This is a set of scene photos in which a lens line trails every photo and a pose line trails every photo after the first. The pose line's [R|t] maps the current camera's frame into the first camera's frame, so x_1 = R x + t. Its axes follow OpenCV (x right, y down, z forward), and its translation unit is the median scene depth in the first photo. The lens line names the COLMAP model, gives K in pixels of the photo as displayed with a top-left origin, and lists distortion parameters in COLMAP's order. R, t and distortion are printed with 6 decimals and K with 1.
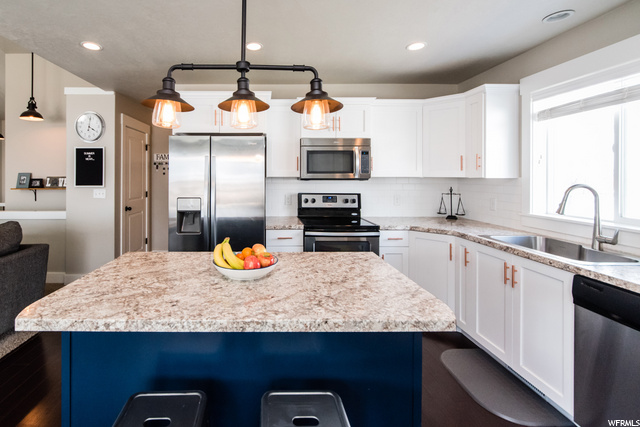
lens RADIAL K [[330.3, 0, 289.9], [0, 330.3, 174.7], [0, 0, 1]] dist [-0.000263, -0.012178]
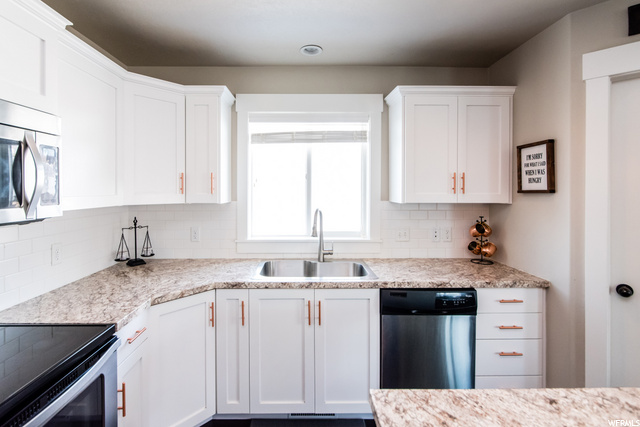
lens RADIAL K [[293.9, 0, 341.2], [0, 293.9, 193.5], [0, 0, 1]] dist [-0.002505, -0.000248]
pose [[0.055206, -0.010623, 0.998418, -0.100269], [-0.007708, 0.999909, 0.011065, -0.025337], [-0.998445, -0.008307, 0.055119, 0.675878]]
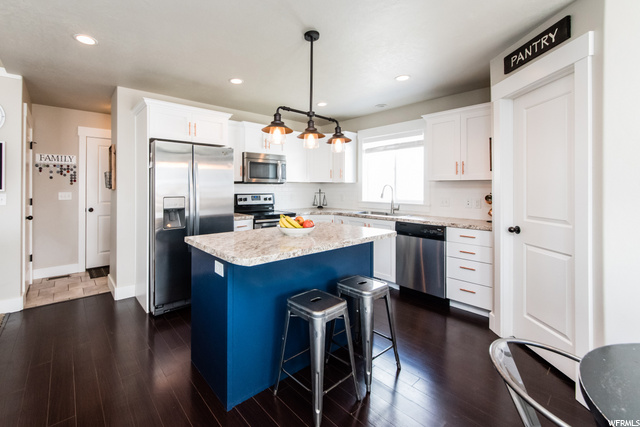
lens RADIAL K [[274.9, 0, 360.1], [0, 274.9, 186.6], [0, 0, 1]] dist [0.000752, 0.000019]
pose [[0.680086, -0.006316, 0.733105, -0.464214], [0.005024, 0.999980, 0.003955, 0.027669], [-0.733115, 0.000993, 0.680104, -0.095345]]
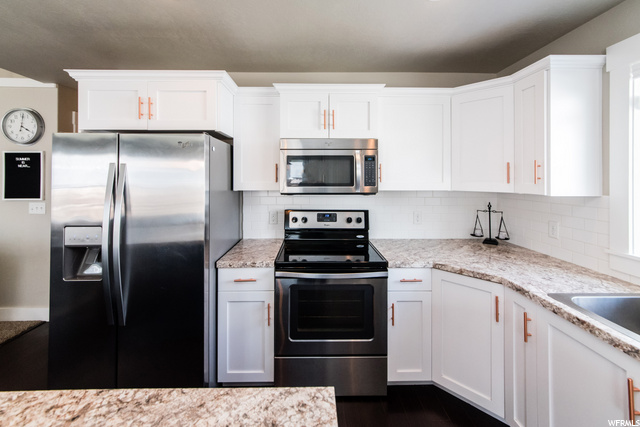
lens RADIAL K [[256.1, 0, 315.5], [0, 256.1, 171.7], [0, 0, 1]] dist [-0.000332, -0.000083]
pose [[0.994986, 0.005425, -0.099870, 0.170906], [-0.006962, 0.999863, -0.015044, -0.028273], [0.099774, 0.015664, 0.994887, 0.436416]]
